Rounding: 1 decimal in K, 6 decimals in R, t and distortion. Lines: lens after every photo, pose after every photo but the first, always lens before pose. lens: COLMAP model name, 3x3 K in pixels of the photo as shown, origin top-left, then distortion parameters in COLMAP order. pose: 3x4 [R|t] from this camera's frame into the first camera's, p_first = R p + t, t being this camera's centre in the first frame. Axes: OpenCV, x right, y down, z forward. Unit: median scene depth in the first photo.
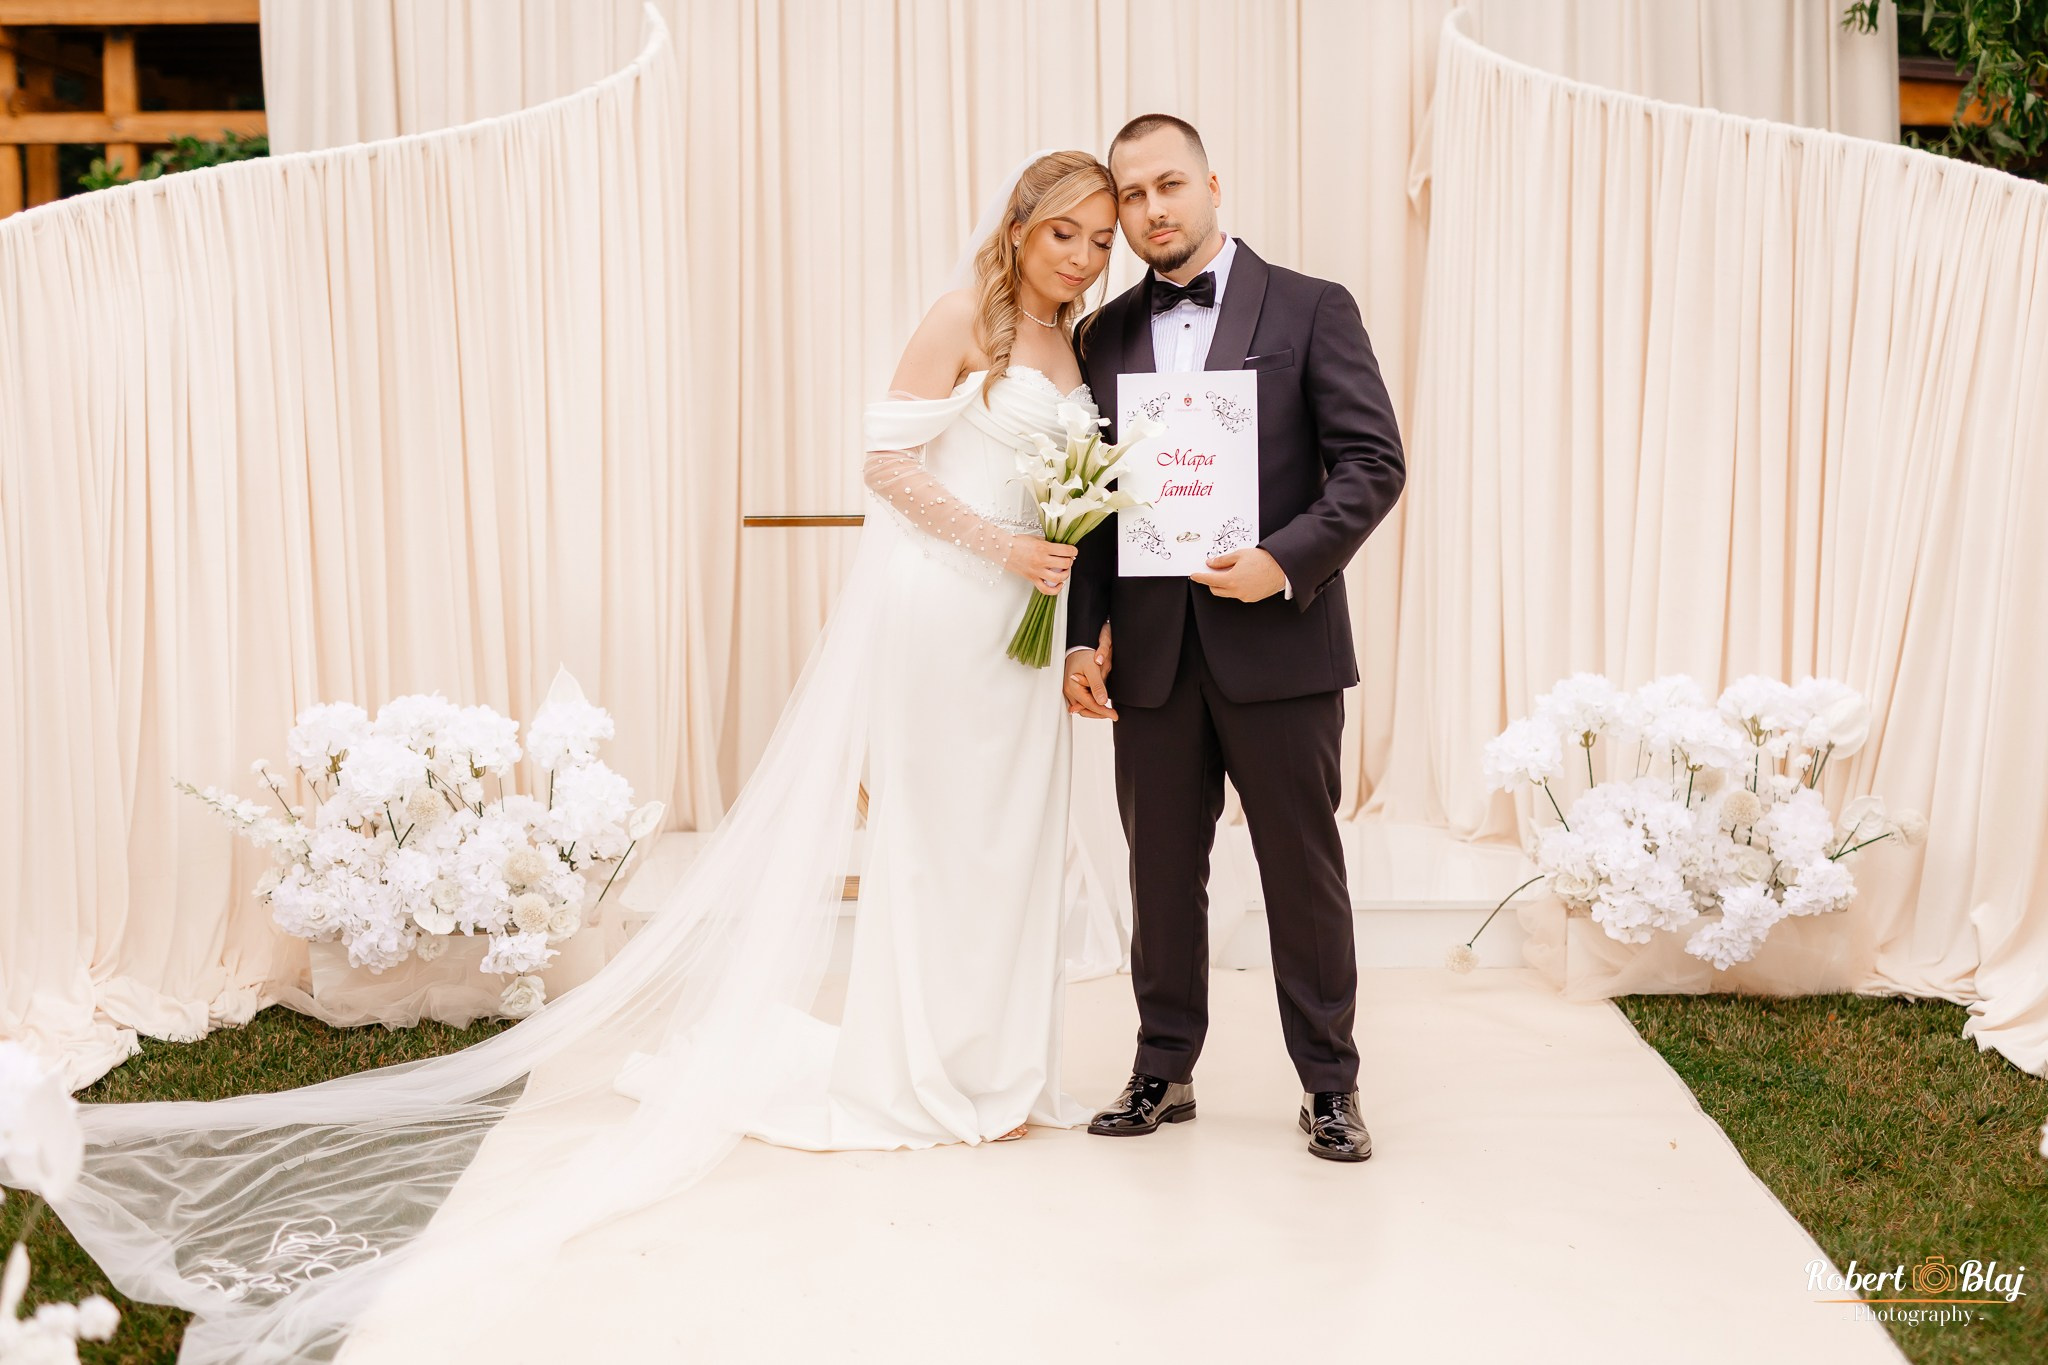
lens RADIAL K [[2921.5, 0, 1022.8], [0, 2921.5, 592.7], [0, 0, 1]] dist [-0.013635, 0.016286]
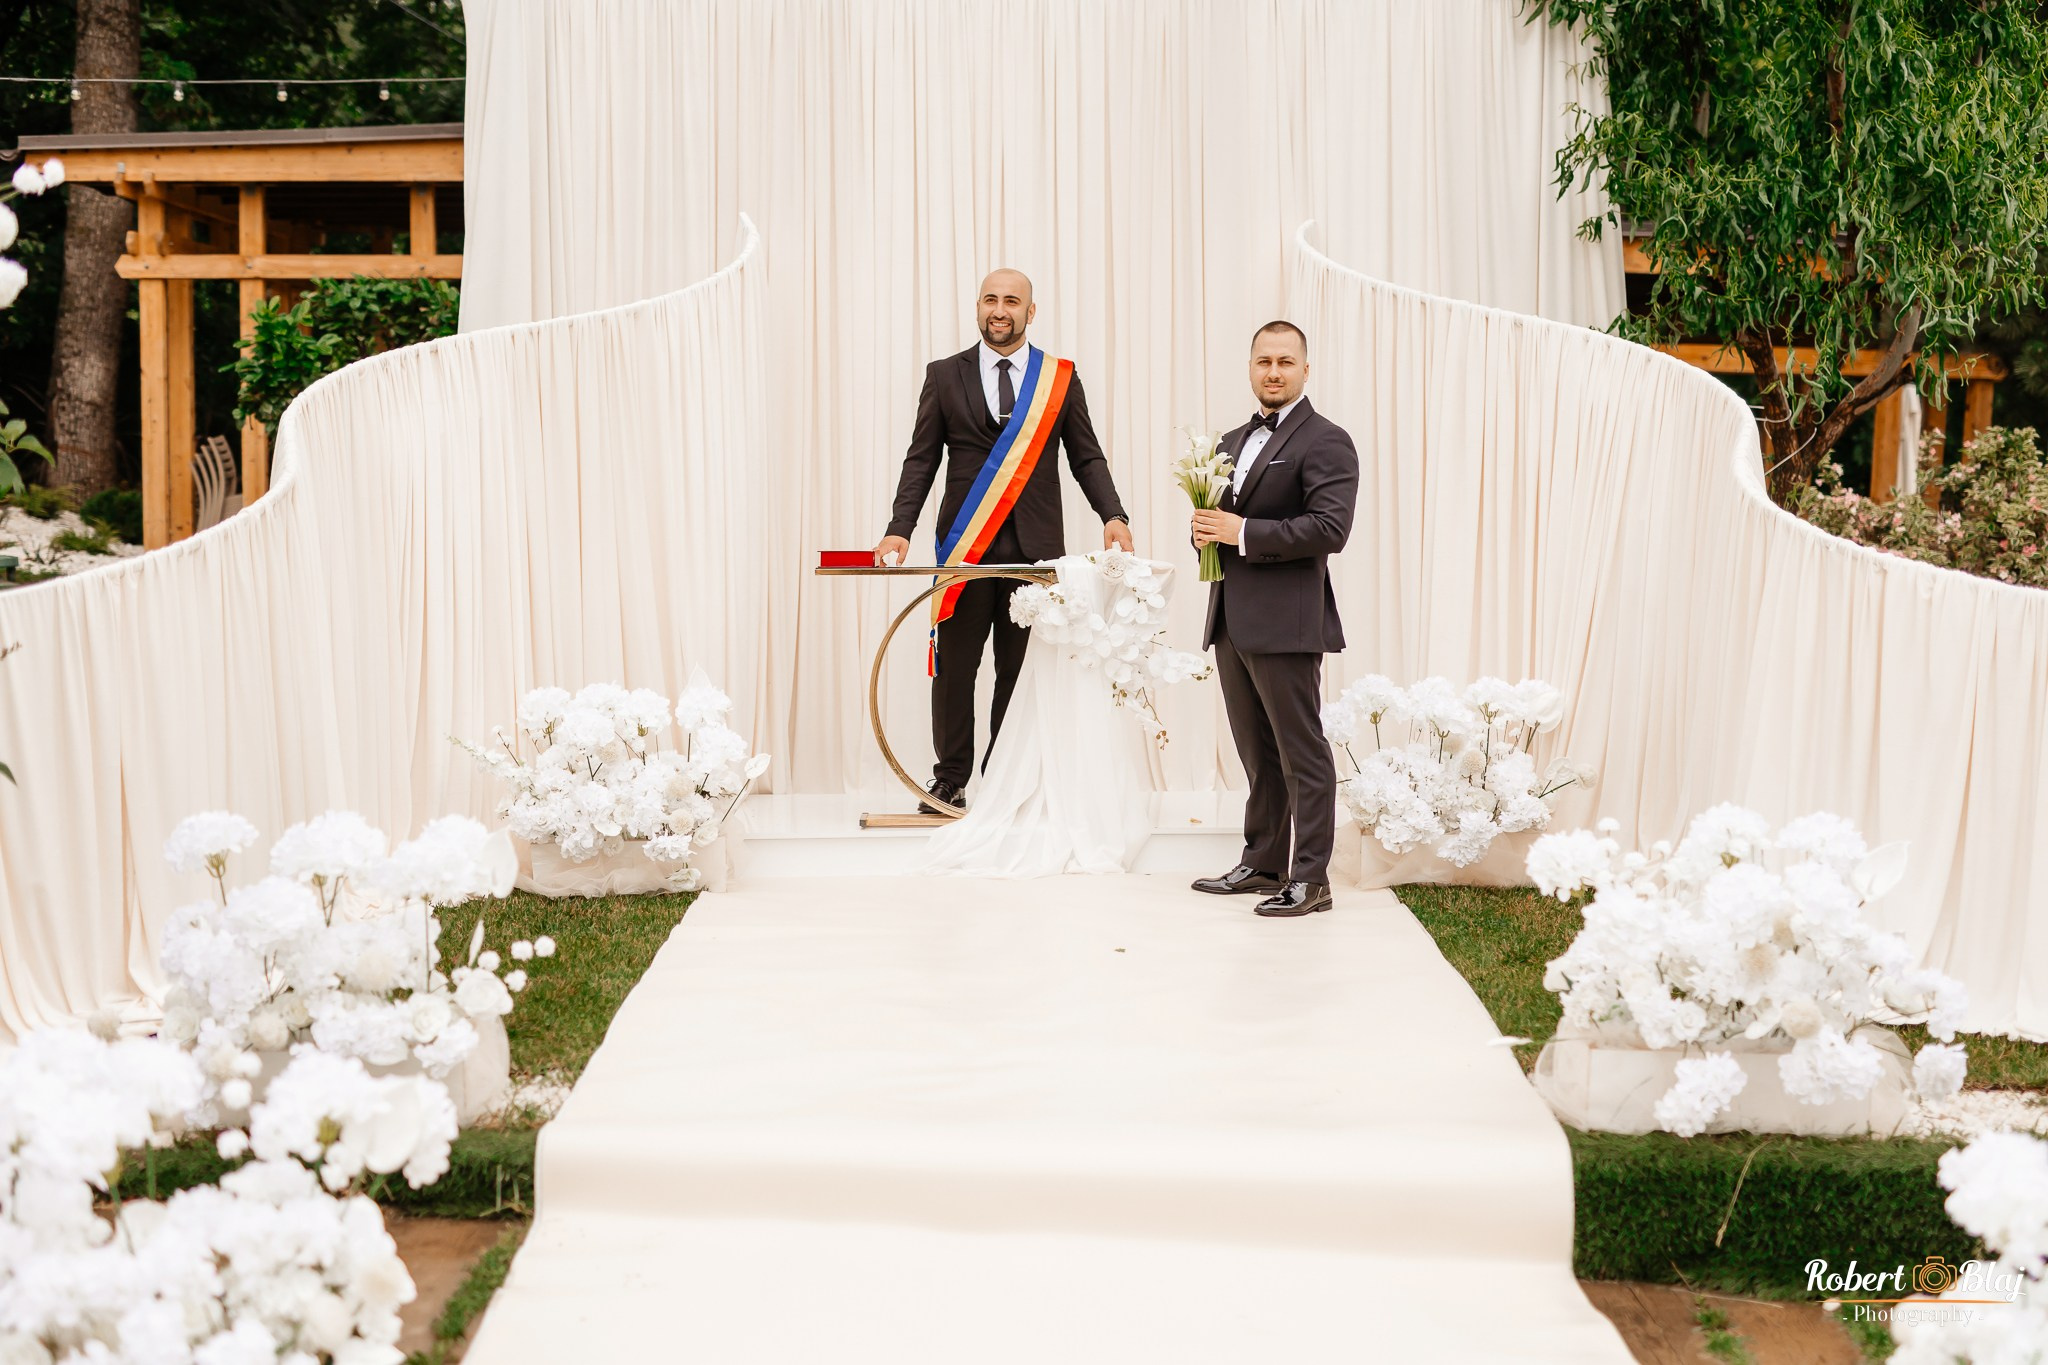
lens RADIAL K [[2921.5, 0, 1022.8], [0, 2921.5, 592.7], [0, 0, 1]] dist [-0.013635, 0.016286]
pose [[0.999951, 0.006513, 0.007436, -0.000844], [-0.006241, 0.999331, -0.036023, 0.041727], [-0.007666, 0.035975, 0.999323, -0.520565]]
